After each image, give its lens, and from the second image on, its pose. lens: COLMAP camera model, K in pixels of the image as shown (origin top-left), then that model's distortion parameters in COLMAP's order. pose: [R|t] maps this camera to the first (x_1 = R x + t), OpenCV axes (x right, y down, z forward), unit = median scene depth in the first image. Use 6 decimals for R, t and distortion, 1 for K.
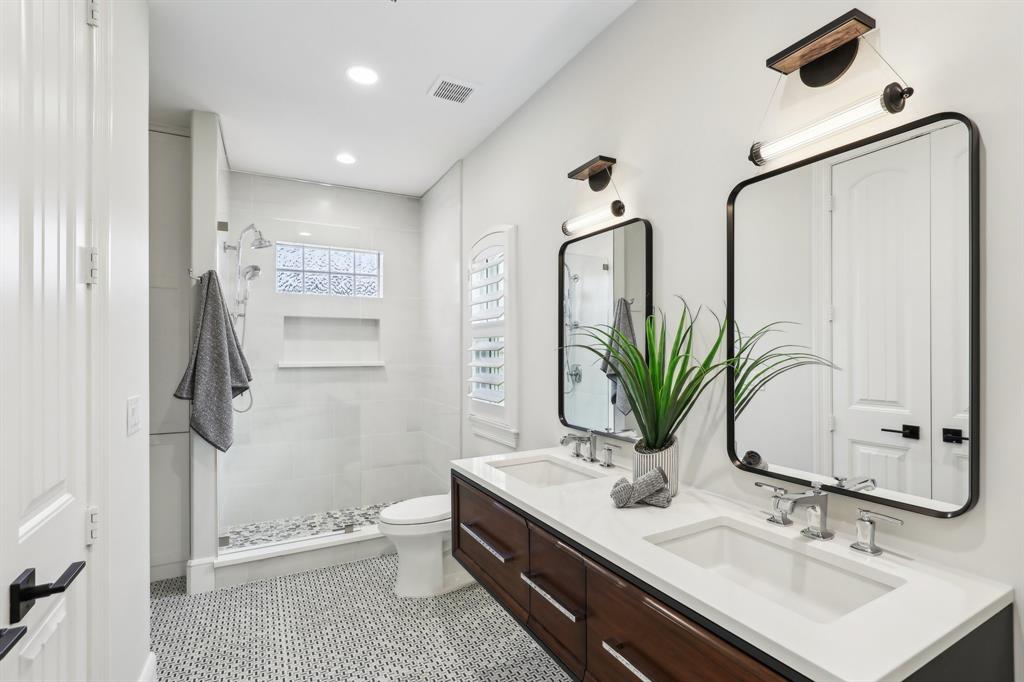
lens RADIAL K [[473.6, 0, 513.3], [0, 473.6, 345.9], [0, 0, 1]] dist [-0.005306, 0.003817]
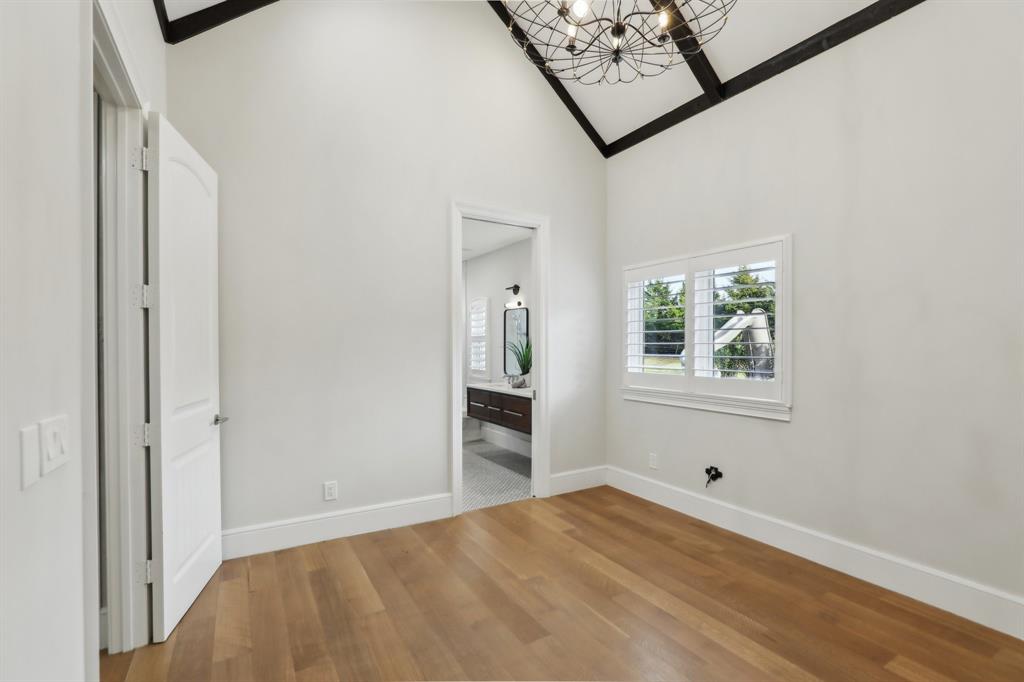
lens RADIAL K [[473.6, 0, 511.7], [0, 473.6, 344.2], [0, 0, 1]] dist [-0.005306, 0.003817]
pose [[0.999684, 0.007247, 0.024056, 0.082752], [-0.007416, 0.999948, 0.006959, -0.030224], [-0.024005, -0.007136, 0.999686, -2.044112]]
